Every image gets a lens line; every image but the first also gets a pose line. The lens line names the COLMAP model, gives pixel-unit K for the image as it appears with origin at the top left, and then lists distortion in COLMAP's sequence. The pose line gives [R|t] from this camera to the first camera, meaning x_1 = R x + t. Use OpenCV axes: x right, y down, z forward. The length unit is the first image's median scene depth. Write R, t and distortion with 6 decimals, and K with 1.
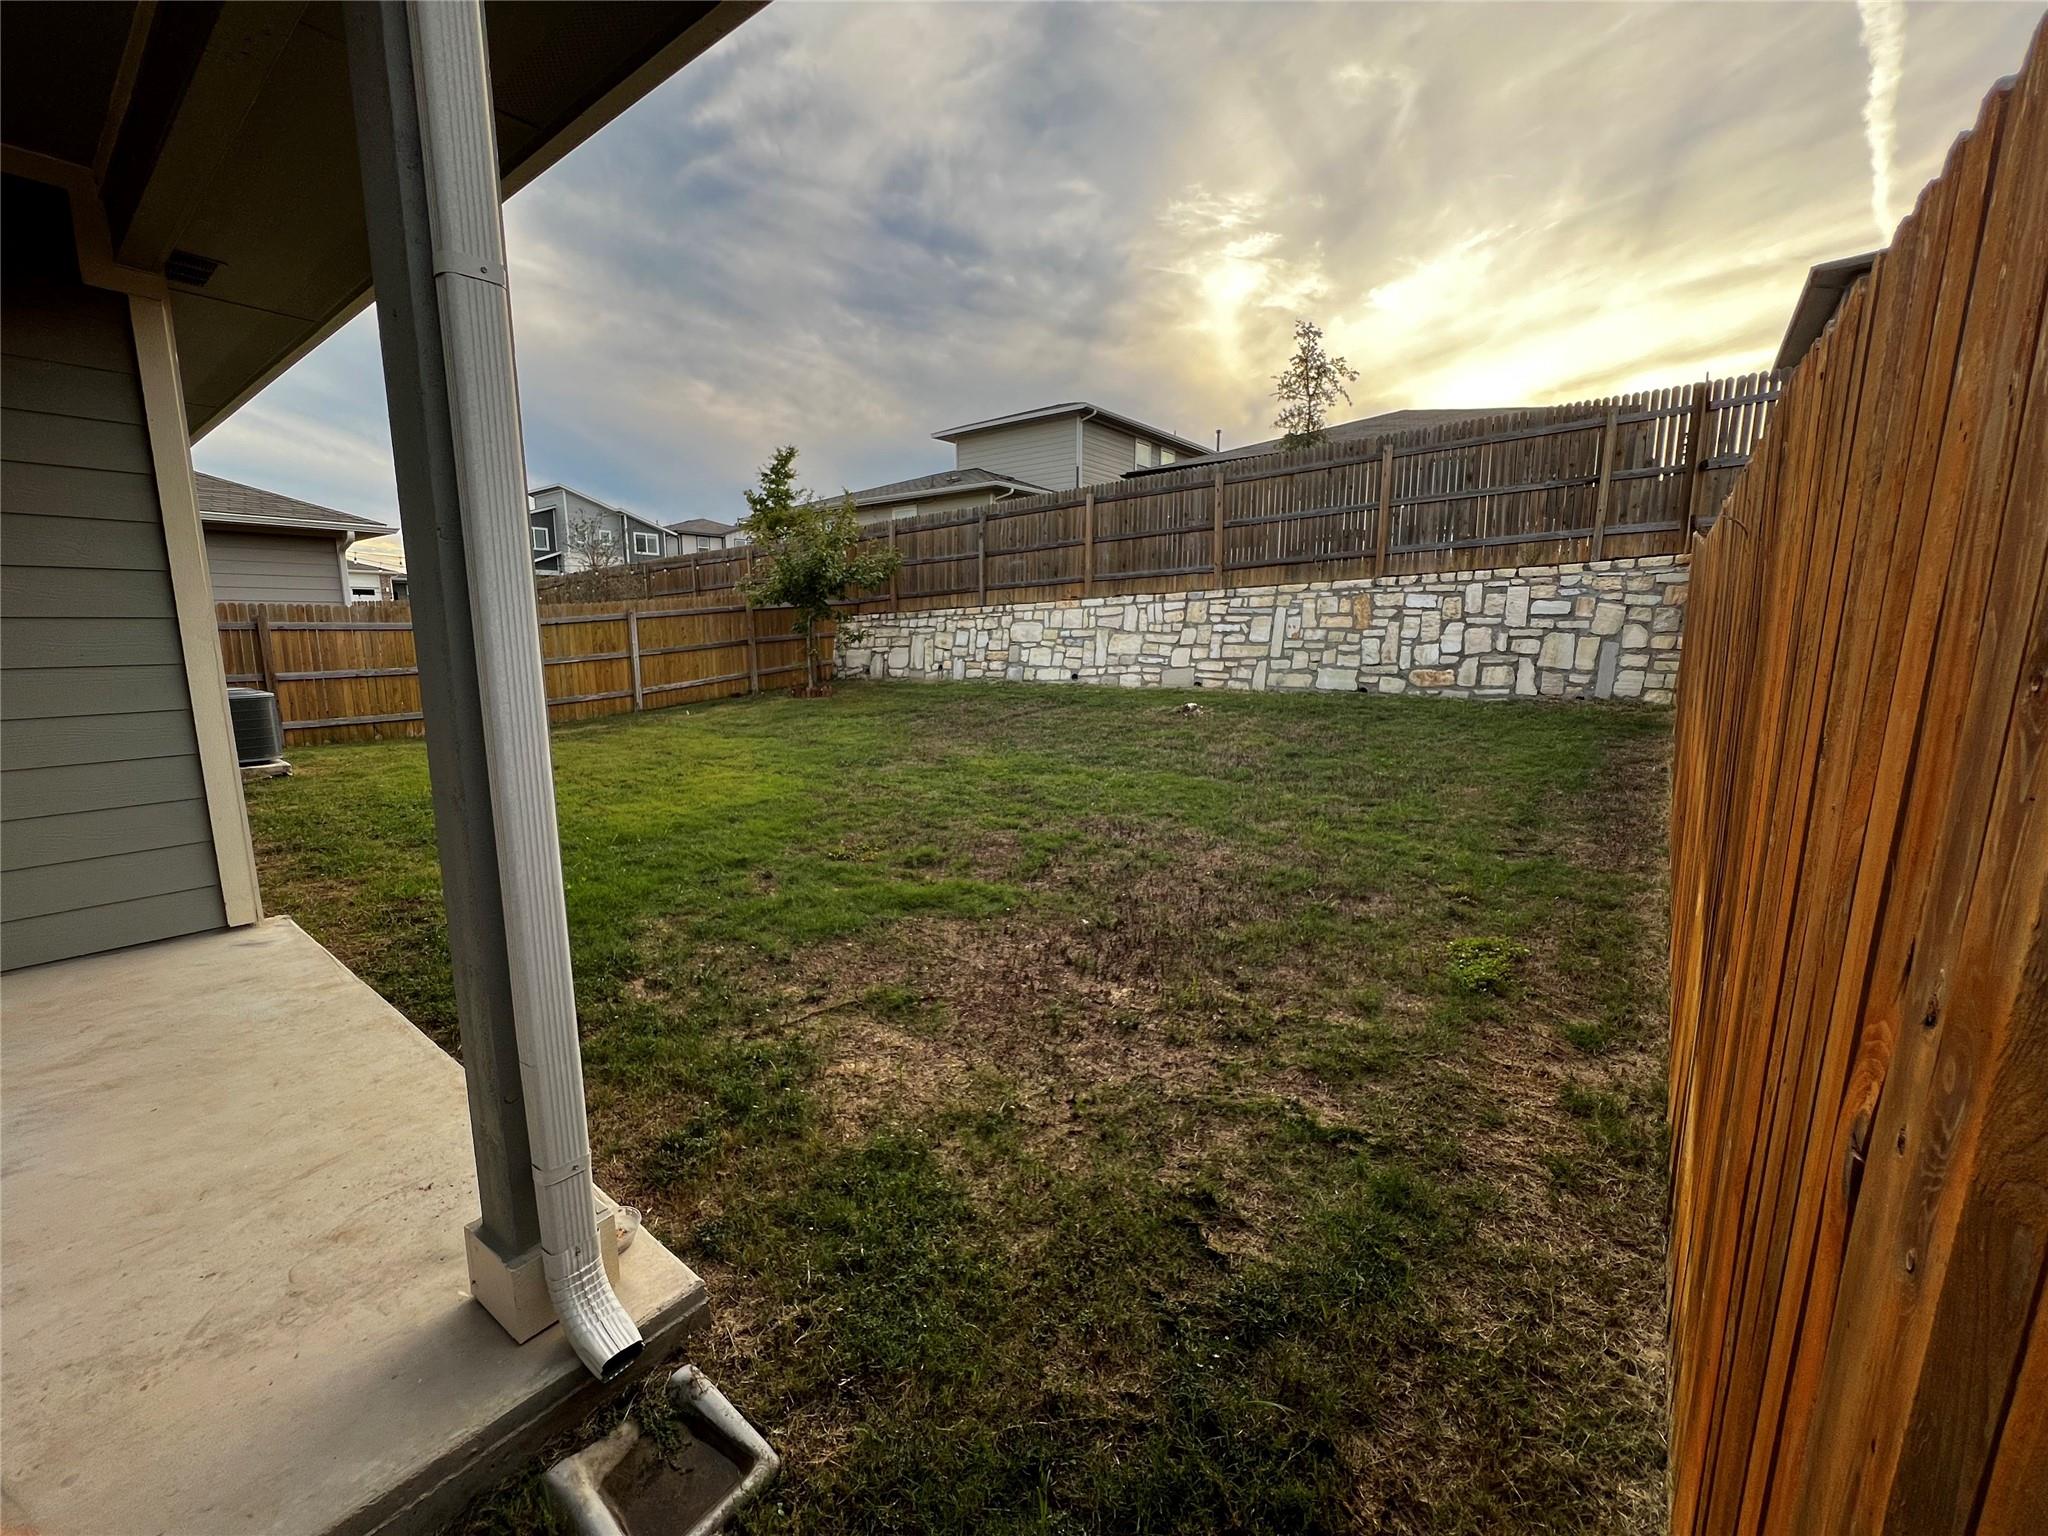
lens RADIAL K [[836.3, 0, 1020.0], [0, 836.3, 776.0], [0, 0, 1]] dist [-0.010270, 0.000363]
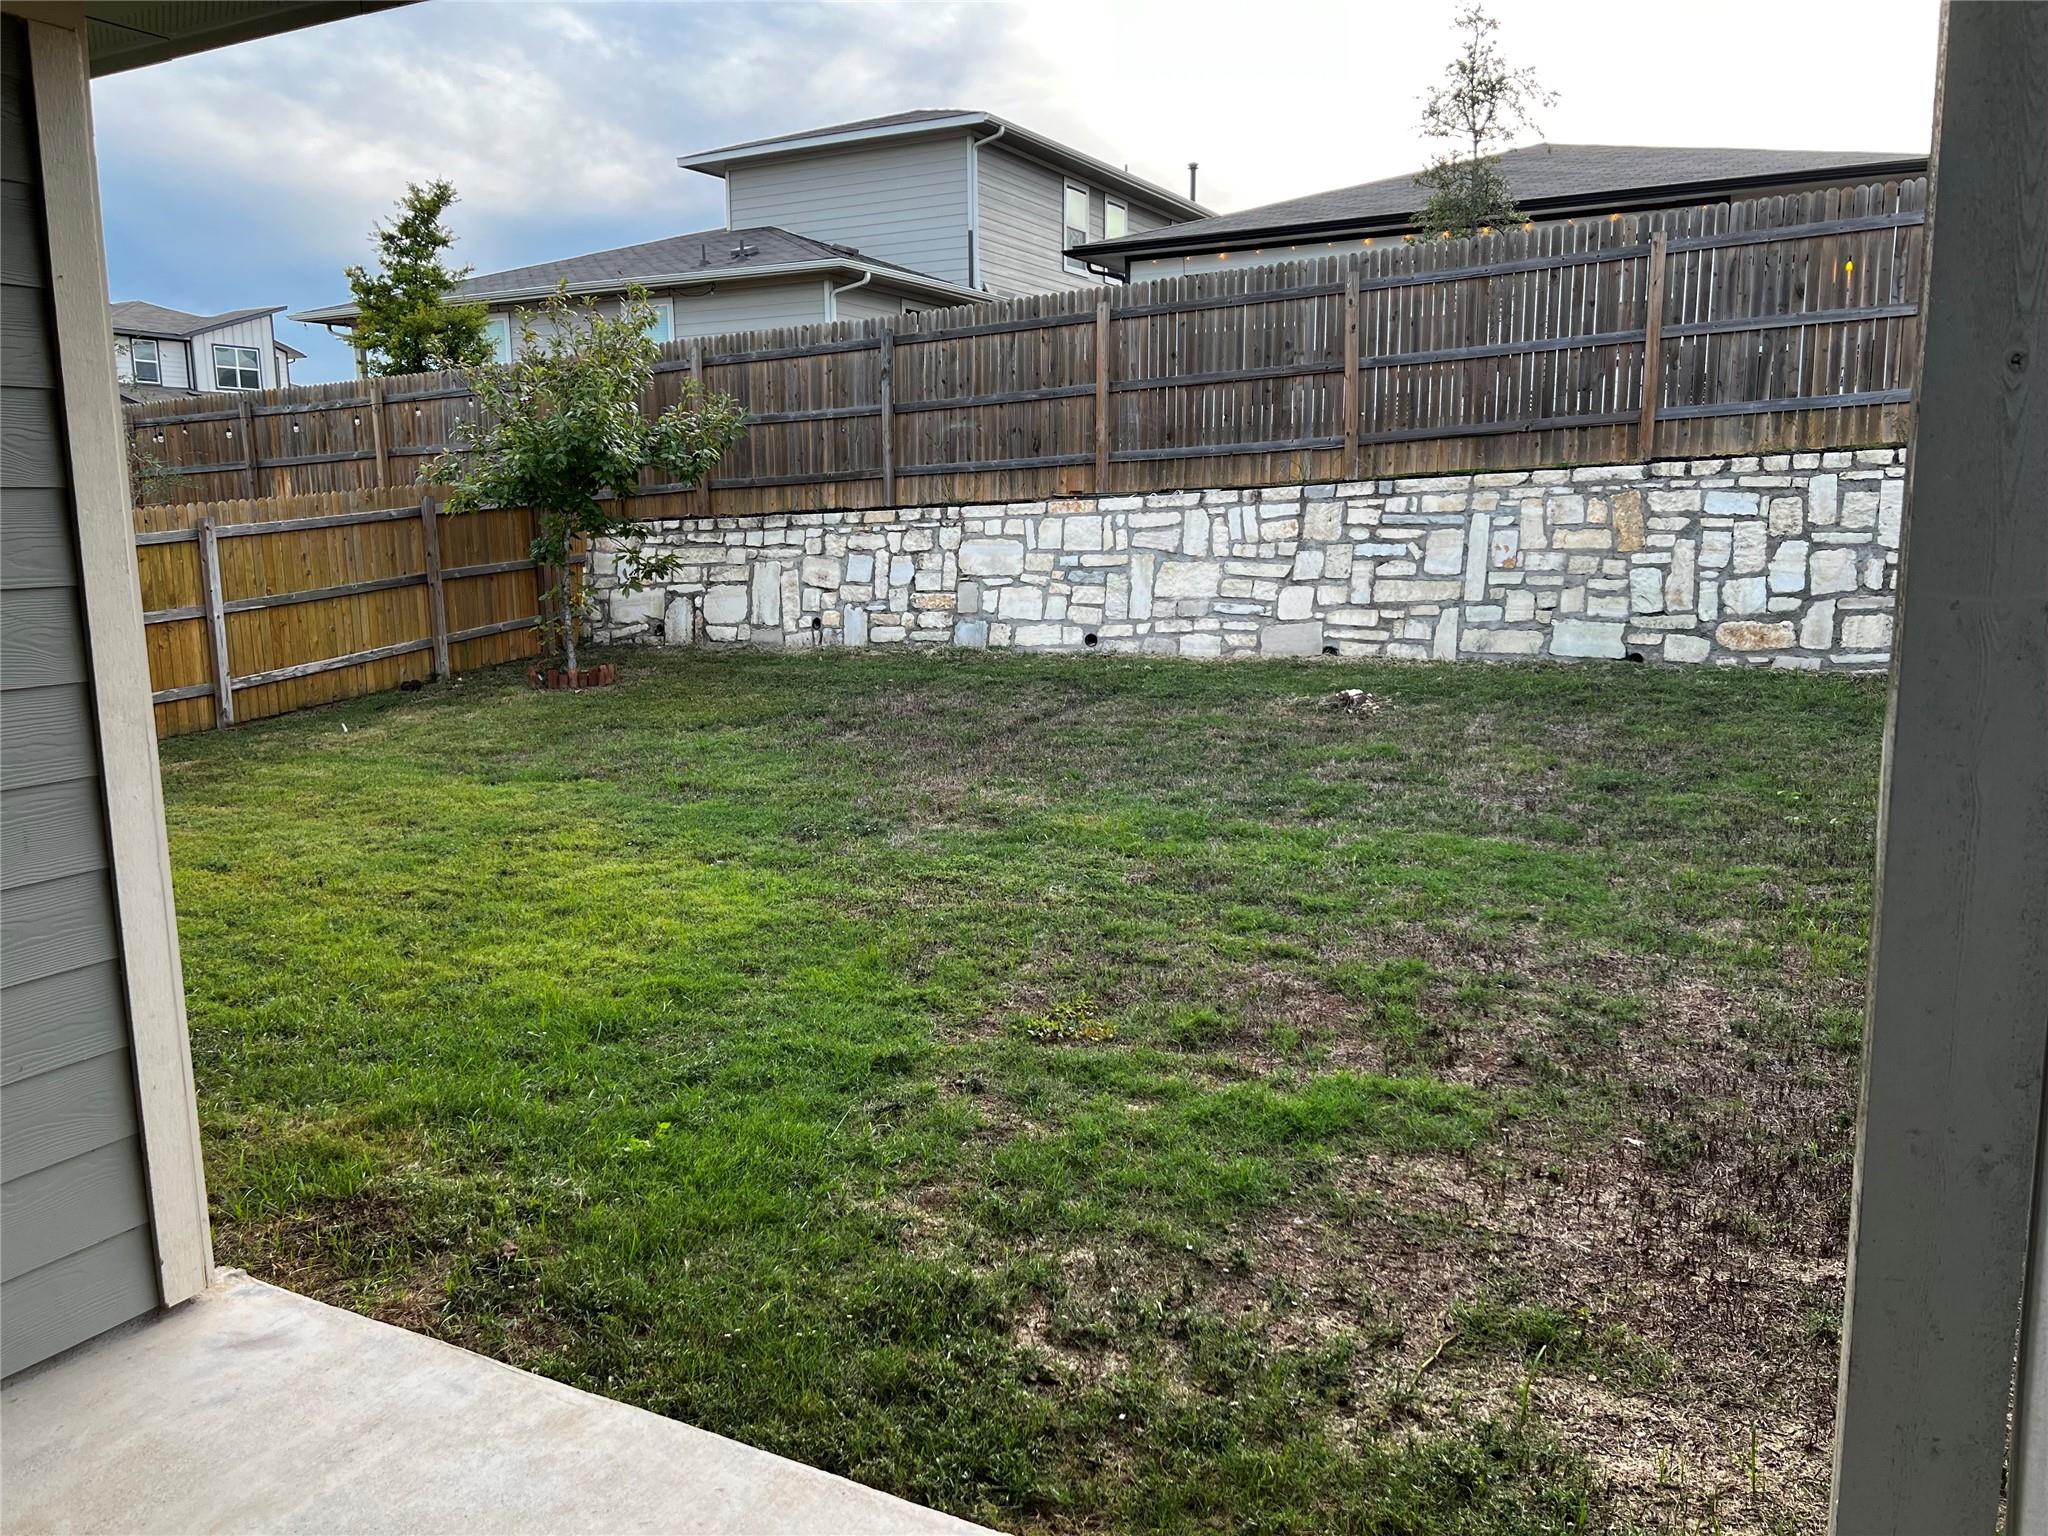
lens RADIAL K [[1556.3, 0, 1018.4], [0, 1556.3, 782.9], [0, 0, 1]] dist [0.043971, -0.042028]
pose [[0.985143, -0.038212, 0.167433, -0.170665], [0.038620, 0.999254, 0.000819, -0.029828], [-0.167339, 0.005659, 0.985883, 0.002998]]
